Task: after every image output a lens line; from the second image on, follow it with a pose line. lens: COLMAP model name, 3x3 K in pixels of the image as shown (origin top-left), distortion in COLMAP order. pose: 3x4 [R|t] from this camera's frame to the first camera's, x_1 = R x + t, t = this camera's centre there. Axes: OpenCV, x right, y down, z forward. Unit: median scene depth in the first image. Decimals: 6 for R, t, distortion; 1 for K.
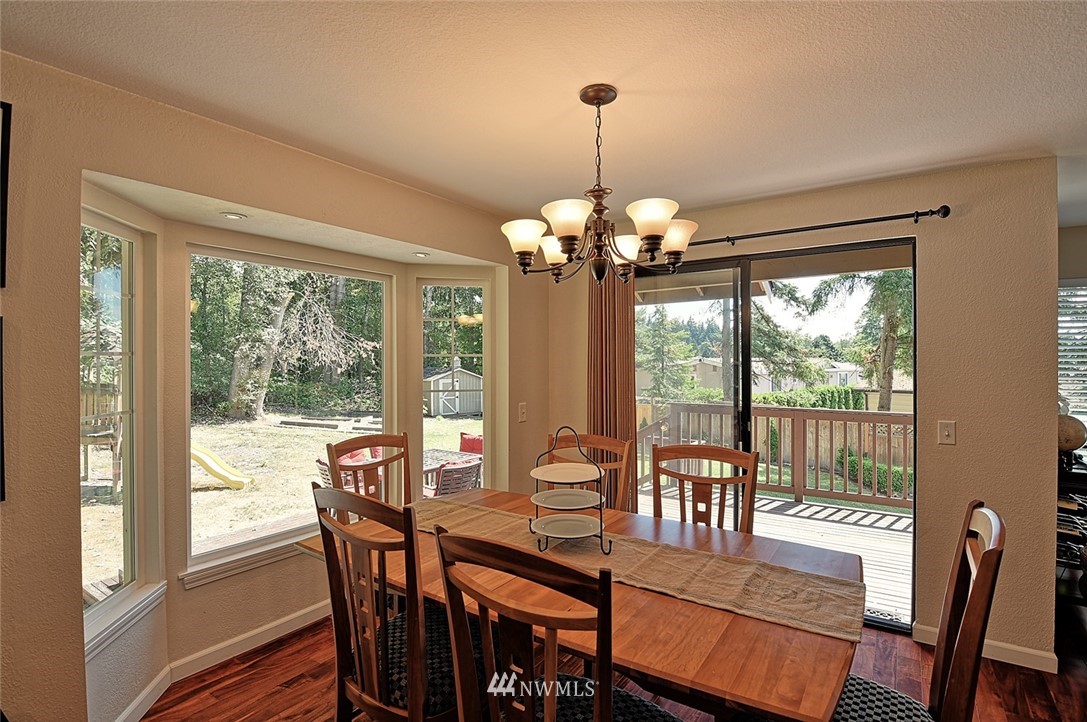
lens RADIAL K [[528.3, 0, 540.3], [0, 528.3, 357.6], [0, 0, 1]] dist [-0.012407, -0.007275]
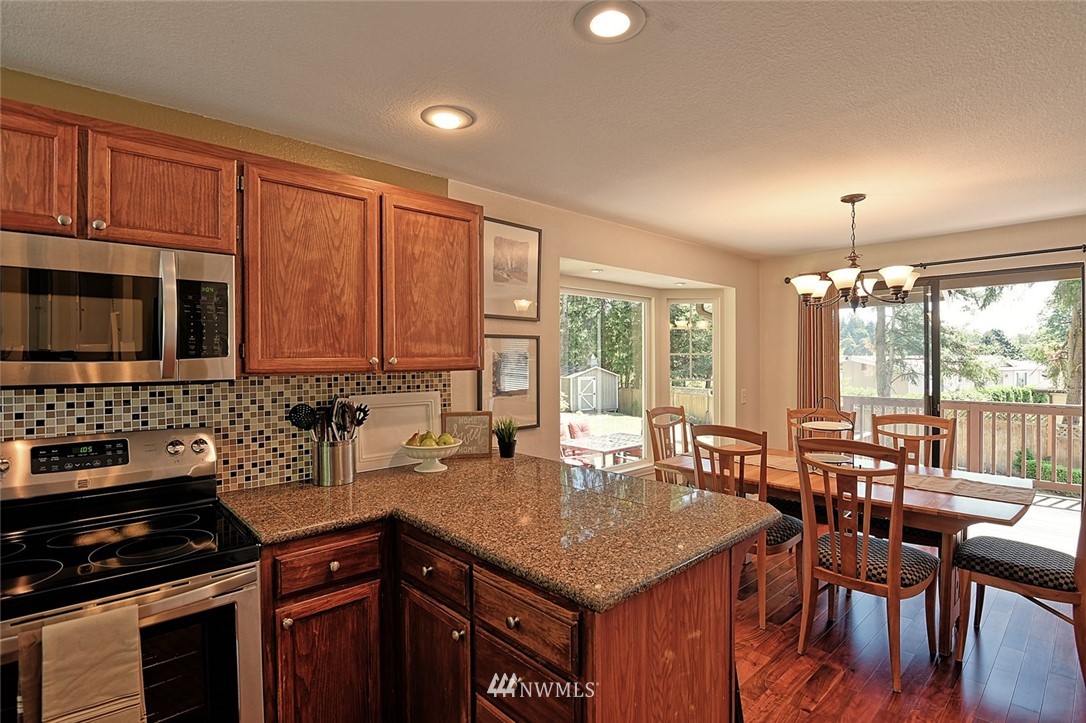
lens RADIAL K [[527.8, 0, 538.0], [0, 527.8, 359.8], [0, 0, 1]] dist [-0.012407, -0.007275]
pose [[0.974338, -0.002184, -0.225078, -0.038127], [0.003657, 0.999975, 0.006124, 0.000071], [0.225059, -0.006790, 0.974321, -0.066181]]
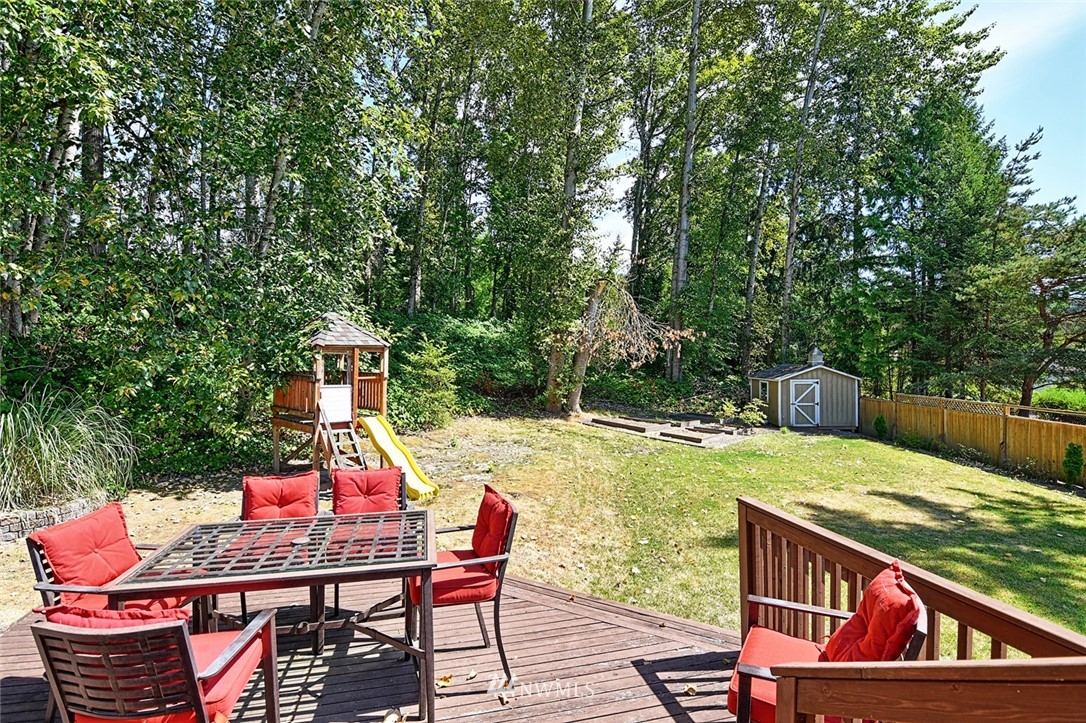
lens RADIAL K [[527.8, 0, 540.6], [0, 527.8, 360.0], [0, 0, 1]] dist [-0.012407, -0.007275]
pose [[0.743345, 0.000916, -0.668908, 0.063438], [0.001910, 0.999992, 0.003491, 0.011940], [0.668905, -0.003873, 0.743337, 0.239607]]
